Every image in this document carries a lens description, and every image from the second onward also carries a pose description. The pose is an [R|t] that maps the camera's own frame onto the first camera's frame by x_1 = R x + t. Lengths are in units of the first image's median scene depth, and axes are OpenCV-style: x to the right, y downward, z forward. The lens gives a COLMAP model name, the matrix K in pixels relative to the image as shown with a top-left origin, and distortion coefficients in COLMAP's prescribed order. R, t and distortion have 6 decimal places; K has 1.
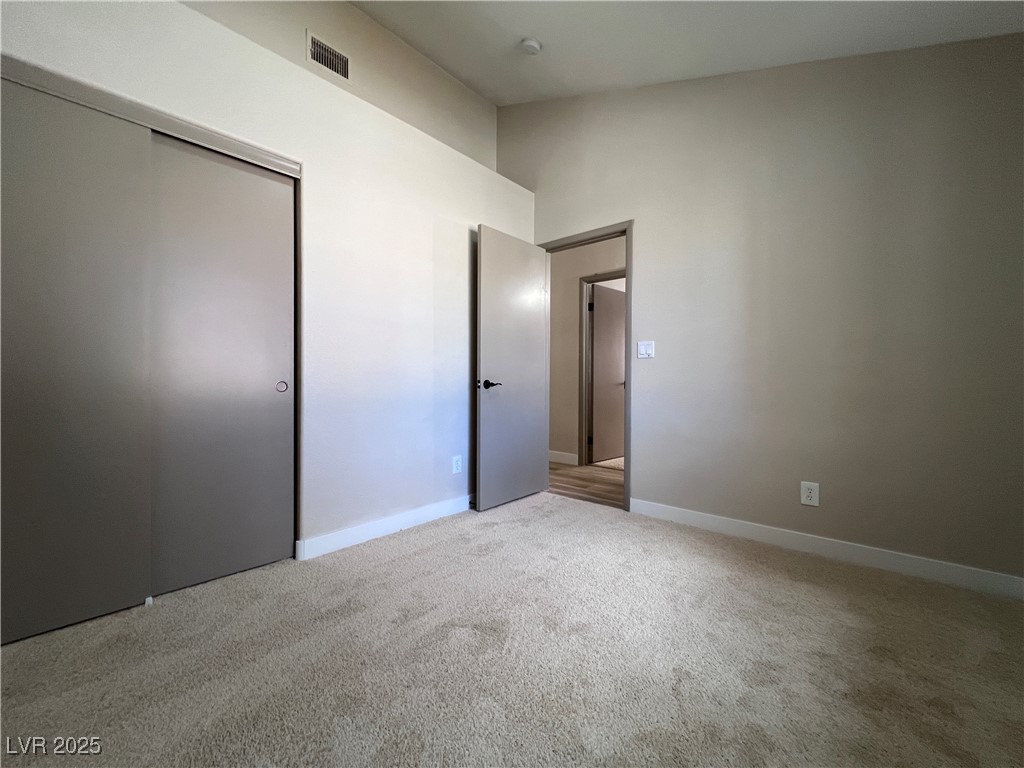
lens RADIAL K [[411.8, 0, 509.3], [0, 411.8, 385.9], [0, 0, 1]] dist [-0.000577, 0.000560]
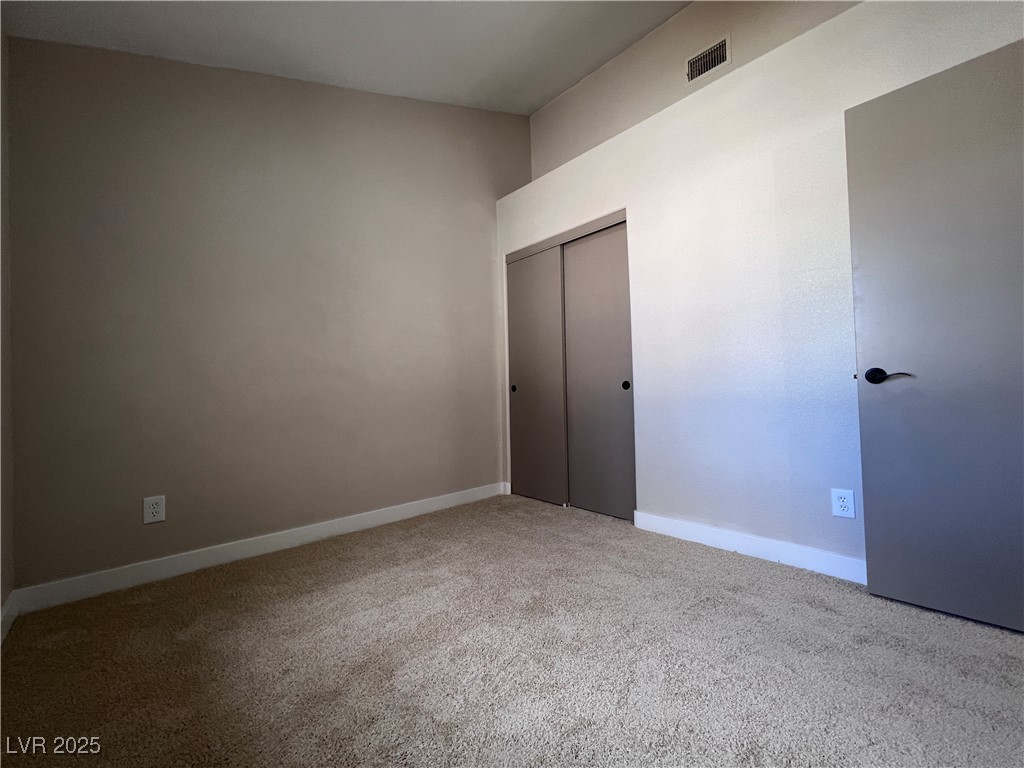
lens RADIAL K [[413.6, 0, 509.4], [0, 413.6, 382.5], [0, 0, 1]] dist [0.002894, -0.001823]
pose [[-0.085110, -0.015080, -0.996257, 0.617762], [0.015486, 0.999745, -0.016456, 0.006684], [0.996251, -0.016828, -0.084855, 0.595832]]
